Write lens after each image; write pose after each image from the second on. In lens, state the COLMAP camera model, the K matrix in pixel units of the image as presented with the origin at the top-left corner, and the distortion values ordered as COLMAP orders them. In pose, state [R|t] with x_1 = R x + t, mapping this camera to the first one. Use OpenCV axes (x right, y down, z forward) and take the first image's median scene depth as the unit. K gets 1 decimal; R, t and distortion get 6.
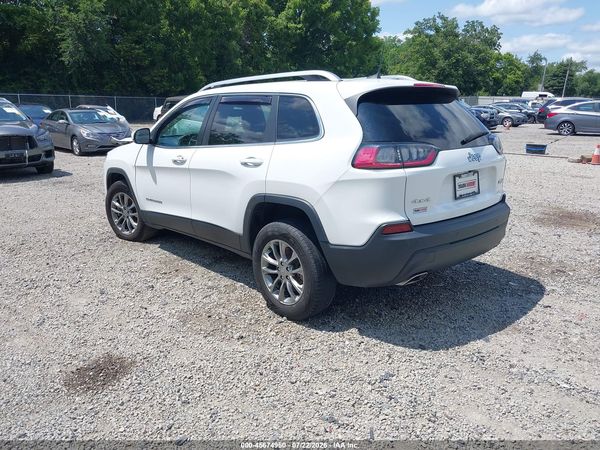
lens RADIAL K [[472.8, 0, 308.1], [0, 472.8, 228.0], [0, 0, 1]] dist [0.007921, -0.013796]
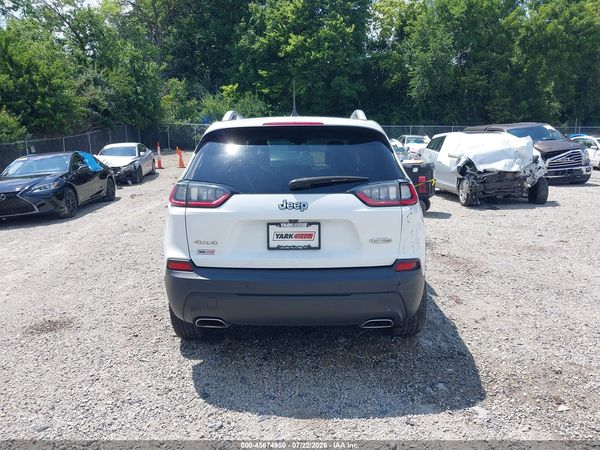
lens RADIAL K [[472.8, 0, 308.1], [0, 472.8, 228.0], [0, 0, 1]] dist [0.007921, -0.013796]
pose [[0.734876, 0.131773, -0.665277, 0.087244], [-0.169587, 0.985484, 0.007869, -0.010992], [0.656657, 0.107040, 0.746555, 0.034721]]
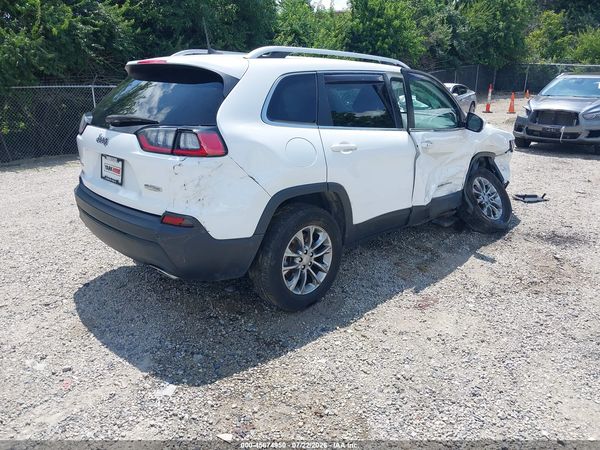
lens RADIAL K [[472.8, 0, 308.1], [0, 472.8, 228.0], [0, 0, 1]] dist [0.007921, -0.013796]
pose [[0.031952, 0.314171, -0.948829, 0.120617], [-0.263961, 0.918262, 0.295161, -0.034368], [0.964004, 0.241023, 0.112269, 0.122080]]
